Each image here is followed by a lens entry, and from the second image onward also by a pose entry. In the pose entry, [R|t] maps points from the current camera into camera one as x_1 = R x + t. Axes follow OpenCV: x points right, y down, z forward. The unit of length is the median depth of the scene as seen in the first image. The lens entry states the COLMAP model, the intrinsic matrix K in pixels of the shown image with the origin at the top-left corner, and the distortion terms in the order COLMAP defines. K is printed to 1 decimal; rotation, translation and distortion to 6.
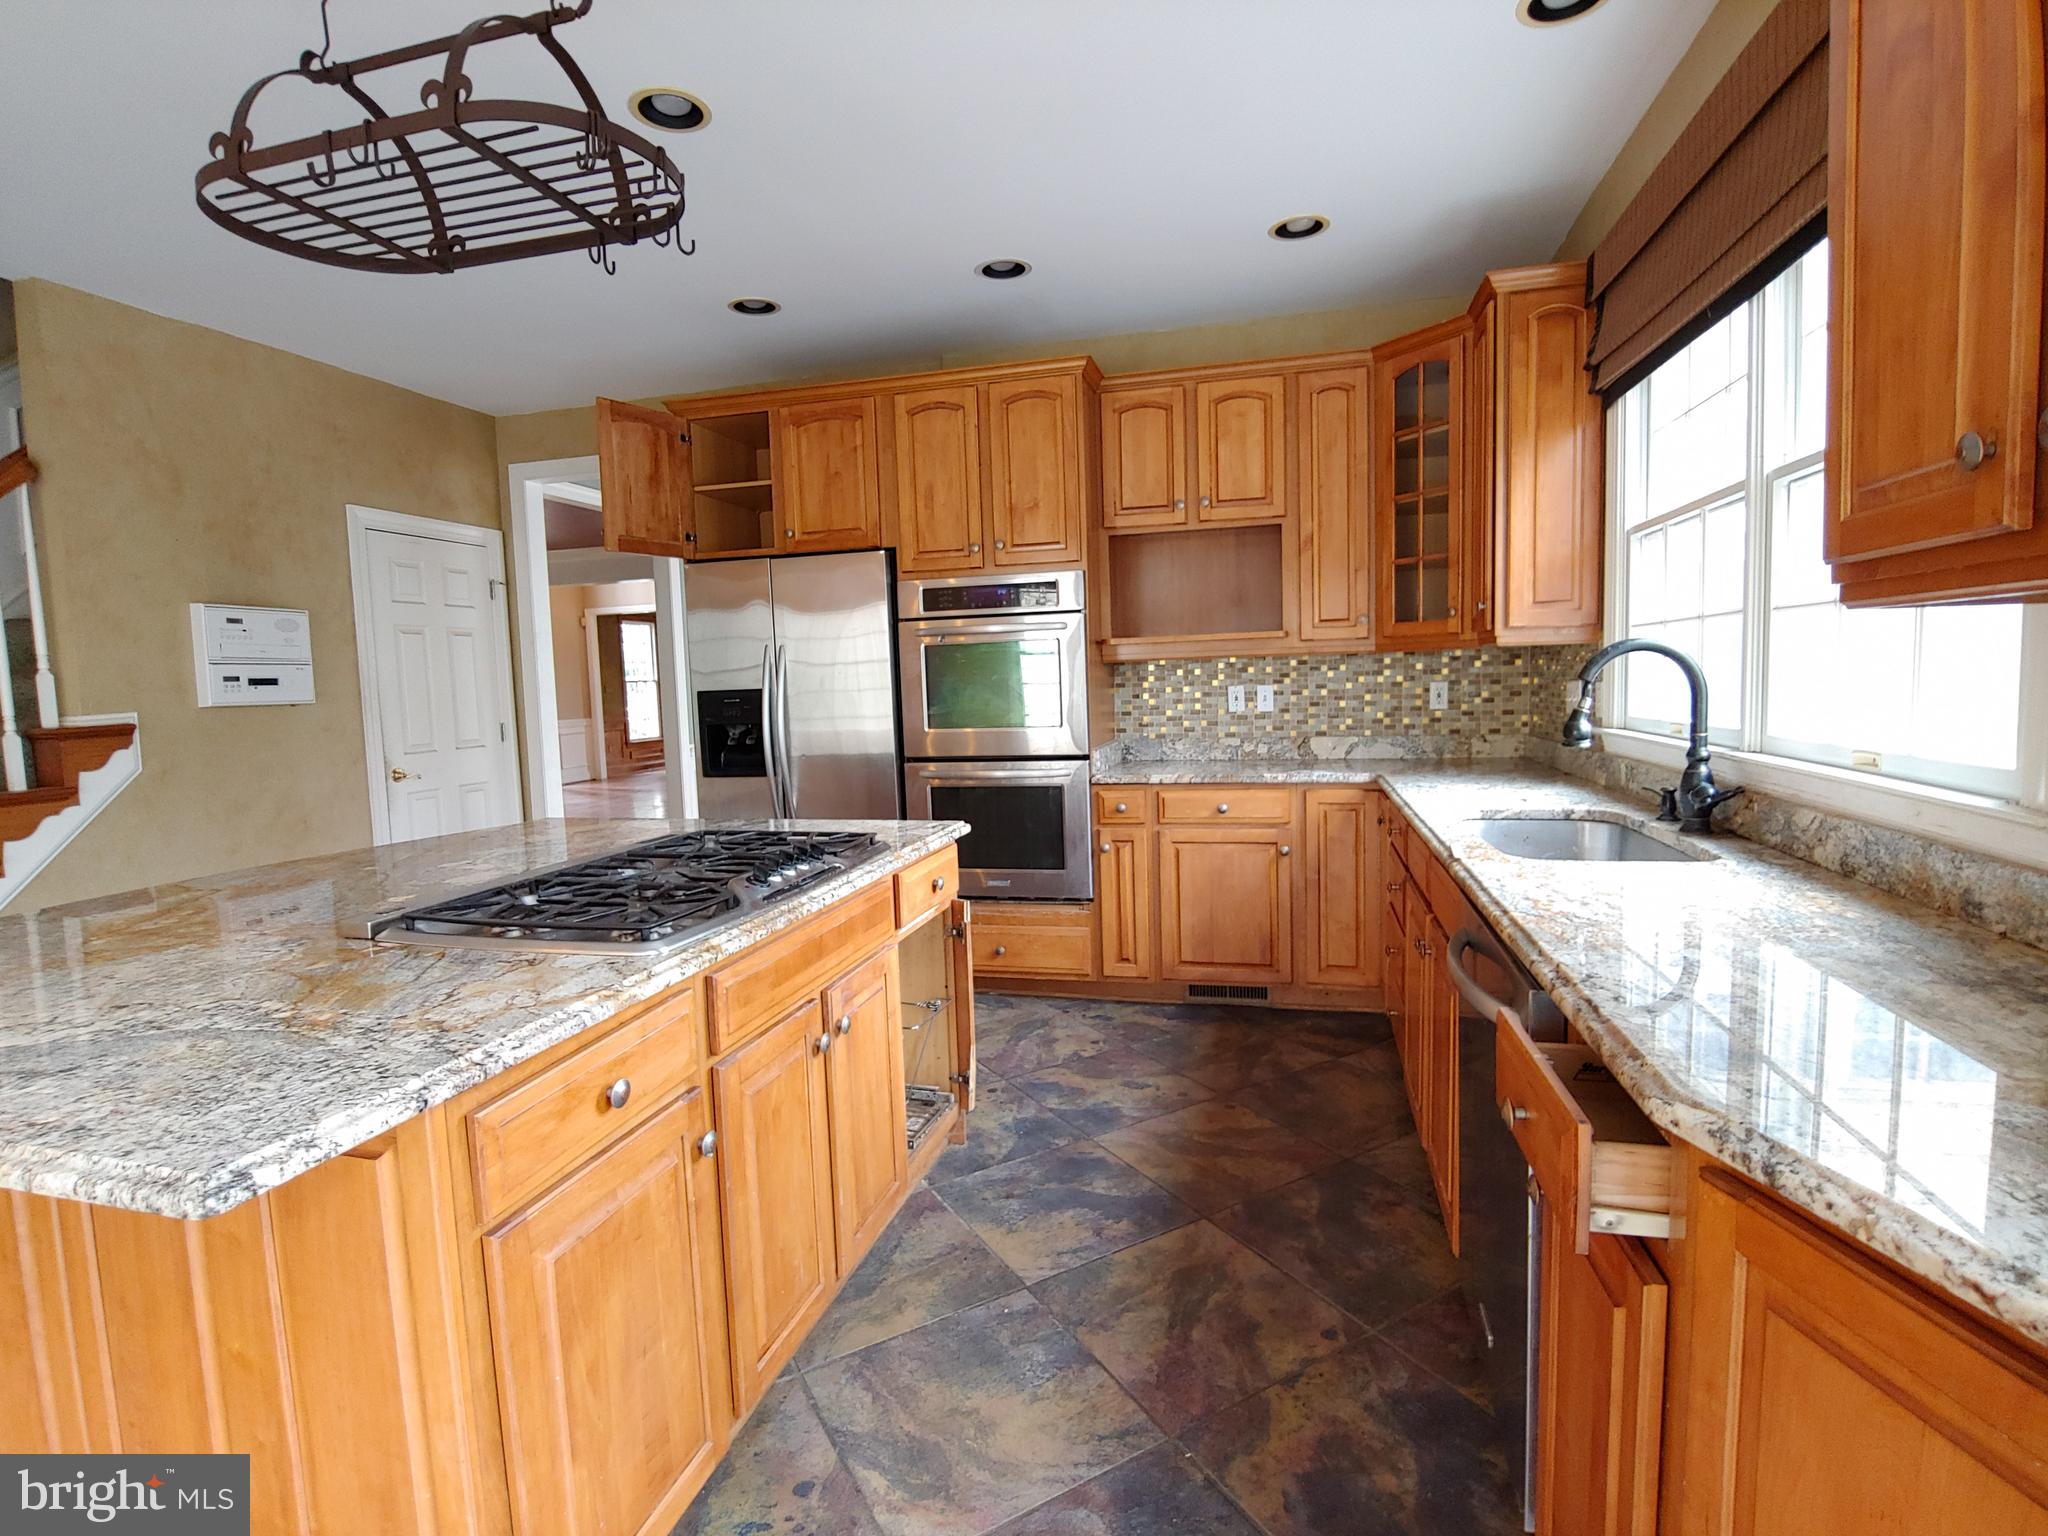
lens RADIAL K [[976.2, 0, 1026.2], [0, 976.2, 760.7], [0, 0, 1]] dist [-0.022514, 0.000974]
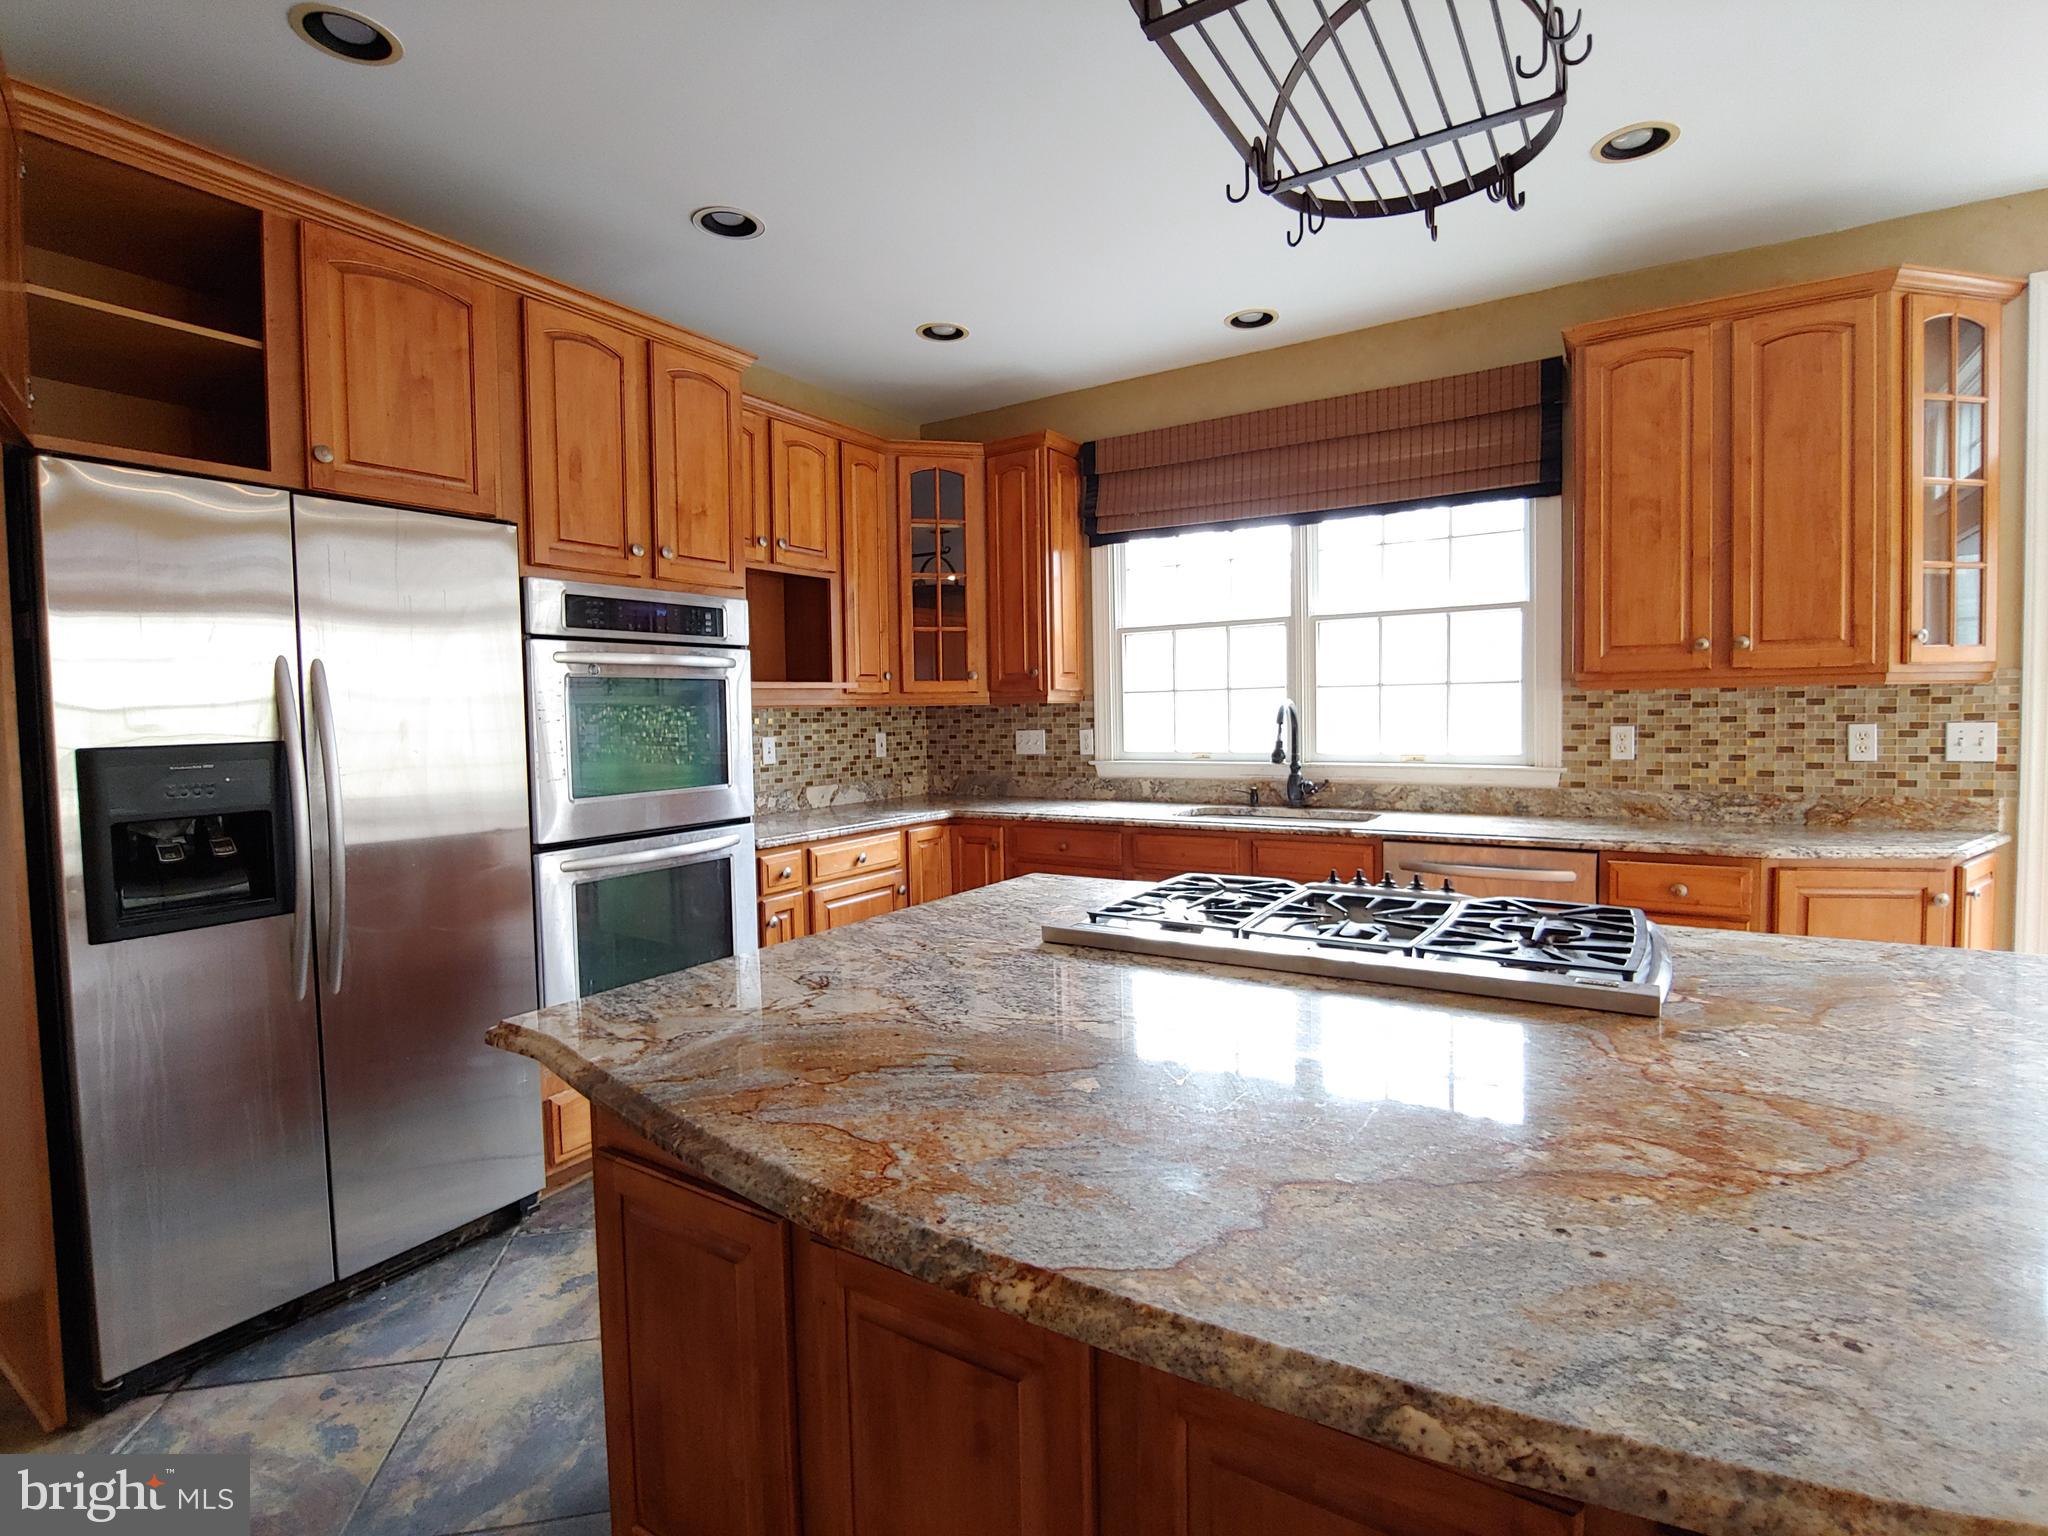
lens RADIAL K [[976.2, 0, 1026.2], [0, 976.2, 760.7], [0, 0, 1]] dist [-0.022514, 0.000974]
pose [[0.318152, -0.022671, 0.947768, -0.662176], [0.091483, 0.995783, -0.006890, -0.026475], [-0.943615, 0.088897, 0.318885, 0.499566]]
